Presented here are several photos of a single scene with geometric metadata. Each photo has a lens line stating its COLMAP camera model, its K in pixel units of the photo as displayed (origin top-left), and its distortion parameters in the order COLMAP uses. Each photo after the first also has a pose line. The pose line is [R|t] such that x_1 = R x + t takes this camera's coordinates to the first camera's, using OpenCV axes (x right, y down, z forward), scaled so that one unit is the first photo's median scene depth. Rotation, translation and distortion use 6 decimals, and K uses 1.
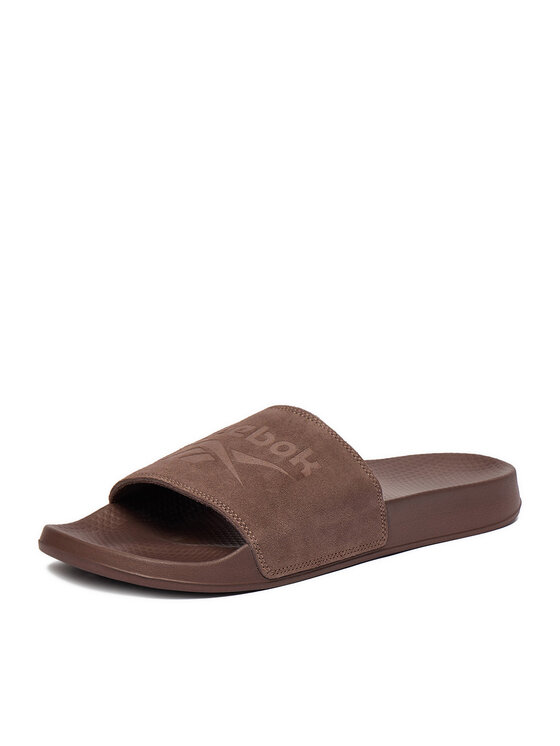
lens RADIAL K [[2193.5, 0, 280.0], [0, 2193.5, 372.9], [0, 0, 1]] dist [0.065334, 0.000000]
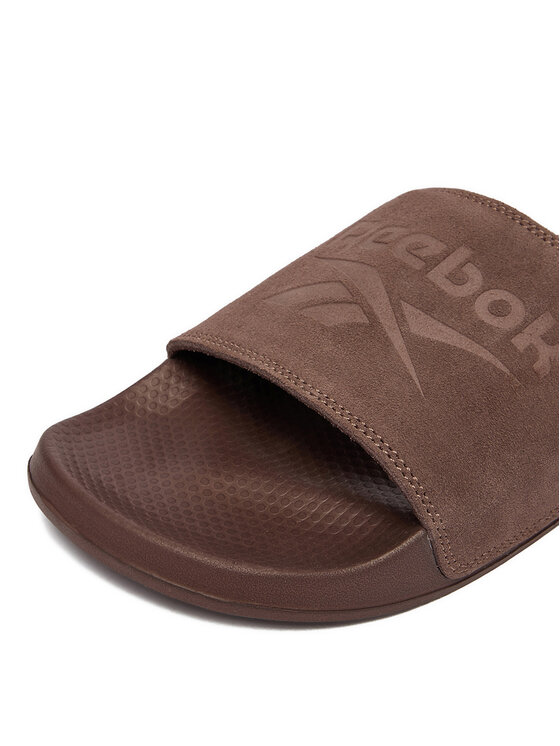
lens RADIAL K [[837.8, 0, 280.3], [0, 837.8, 372.8], [0, 0, 1]] dist [0.004575, 0.000000]
pose [[0.995686, 0.090283, 0.021387, -0.053851], [-0.089912, 0.882018, 0.462559, -0.039983], [0.022898, -0.462486, 0.886331, 0.817107]]
